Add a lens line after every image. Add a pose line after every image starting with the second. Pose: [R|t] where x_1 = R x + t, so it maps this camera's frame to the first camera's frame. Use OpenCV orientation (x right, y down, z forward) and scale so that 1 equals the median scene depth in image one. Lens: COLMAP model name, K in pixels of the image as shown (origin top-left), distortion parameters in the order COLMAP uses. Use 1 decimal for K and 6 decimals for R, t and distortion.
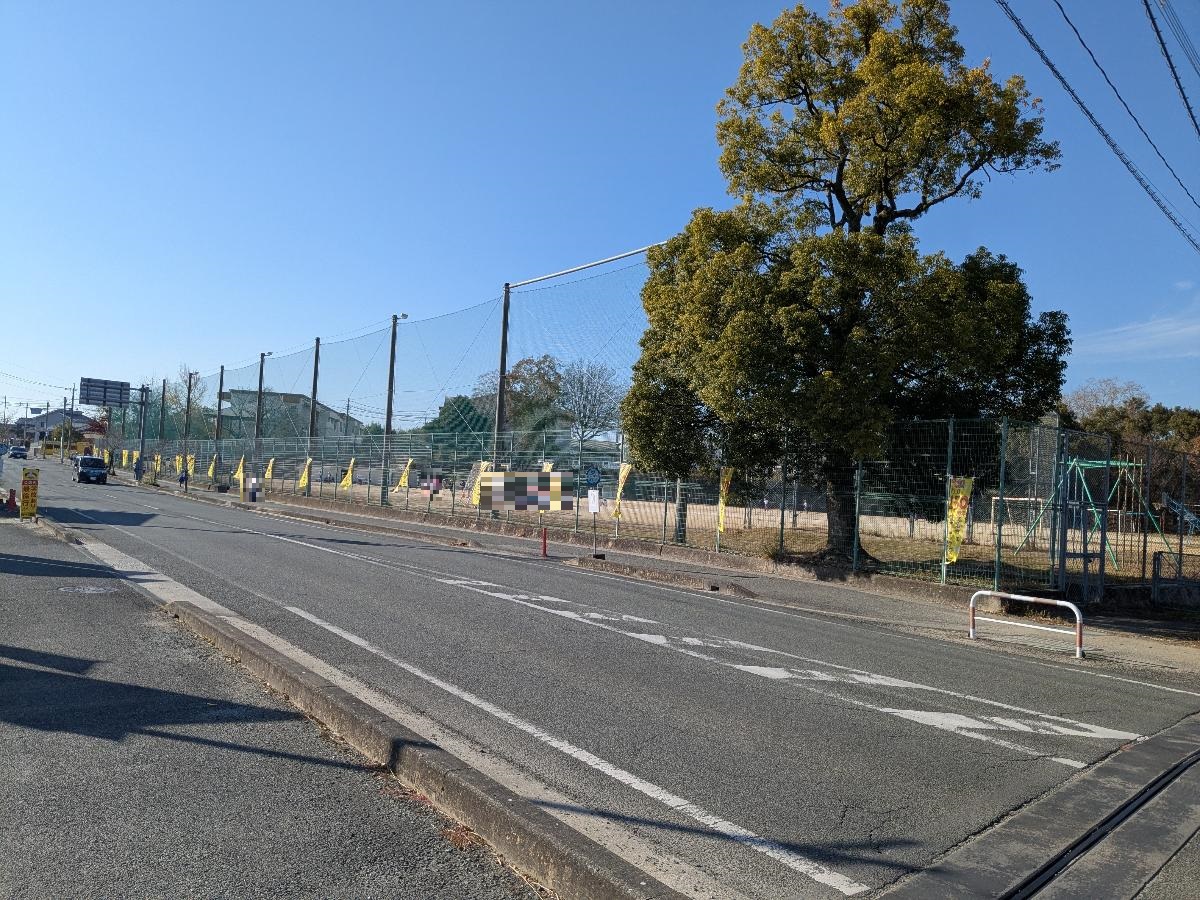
lens RADIAL K [[904.1, 0, 600.0], [0, 904.1, 450.0], [0, 0, 1]] dist [0.003602, 0.002160]
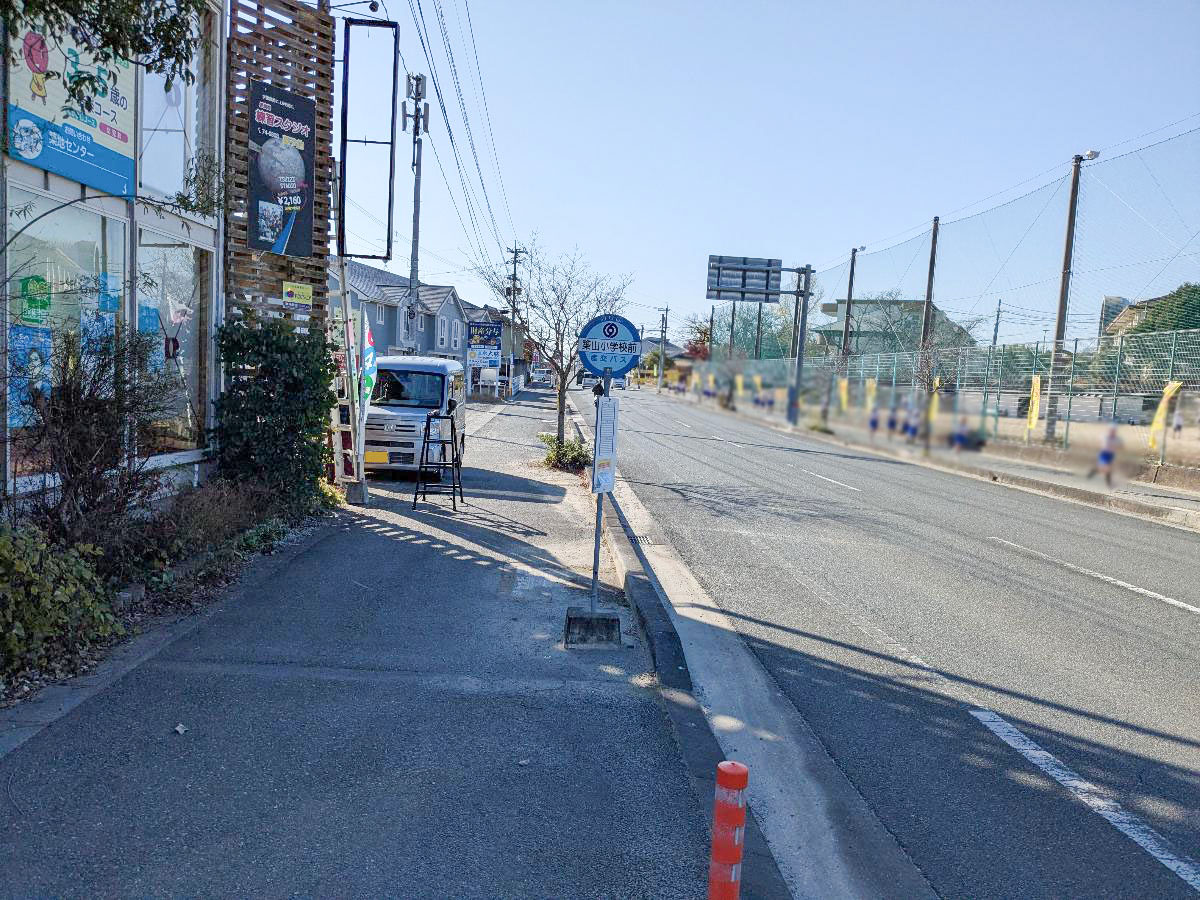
lens RADIAL K [[943.6, 0, 600.0], [0, 943.6, 450.0], [0, 0, 1]] dist [0.000192, -0.000229]
pose [[0.854375, 0.011265, -0.519534, -0.301219], [0.030229, 0.996995, 0.071331, 0.001446], [0.518776, -0.076649, 0.851467, 0.411400]]
